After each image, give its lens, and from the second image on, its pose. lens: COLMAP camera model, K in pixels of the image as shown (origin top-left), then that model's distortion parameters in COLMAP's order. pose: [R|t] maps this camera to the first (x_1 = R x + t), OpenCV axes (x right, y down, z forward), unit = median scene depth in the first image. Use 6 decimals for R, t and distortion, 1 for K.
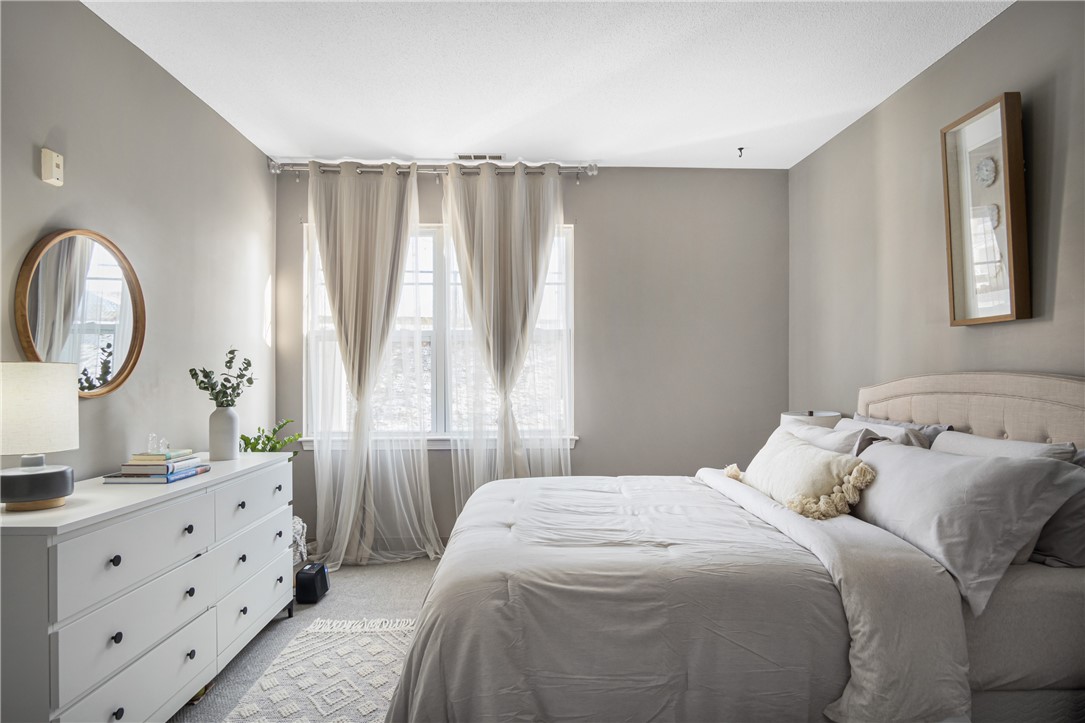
lens RADIAL K [[596.1, 0, 545.4], [0, 596.1, 369.5], [0, 0, 1]] dist [-0.025143, 0.006630]
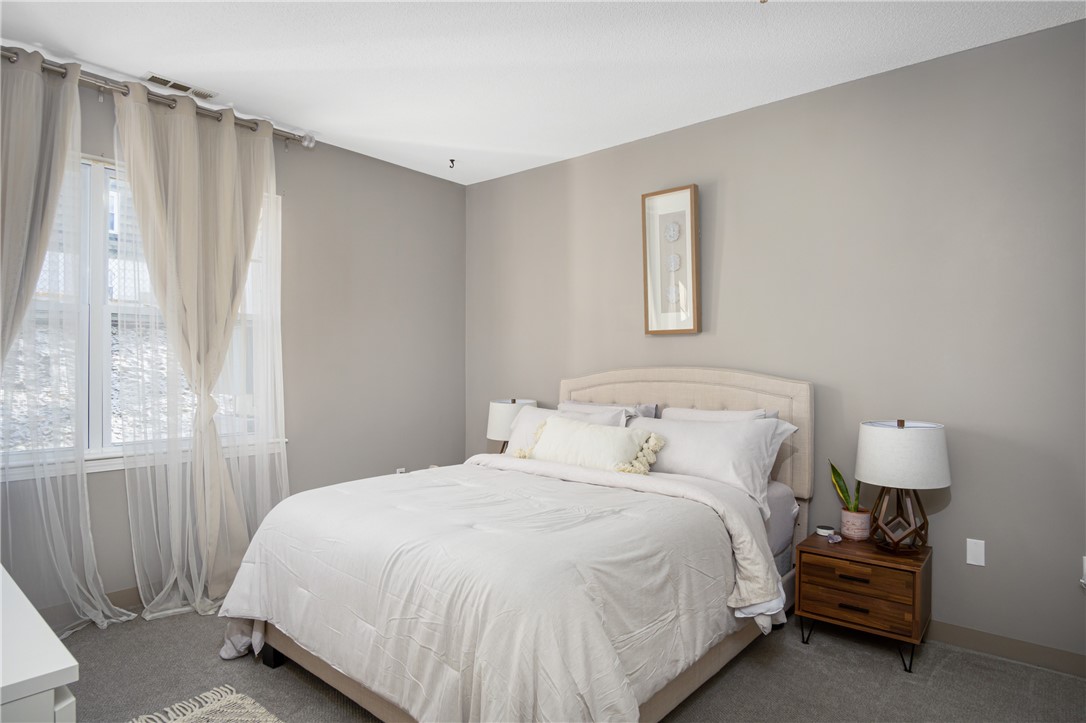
lens RADIAL K [[596.6, 0, 545.1], [0, 596.6, 355.5], [0, 0, 1]] dist [-0.025143, 0.006630]
pose [[0.685253, 0.016785, 0.728112, -0.642381], [-0.008800, 0.999852, -0.014768, 0.001064], [-0.728252, 0.003713, 0.685299, 0.238731]]
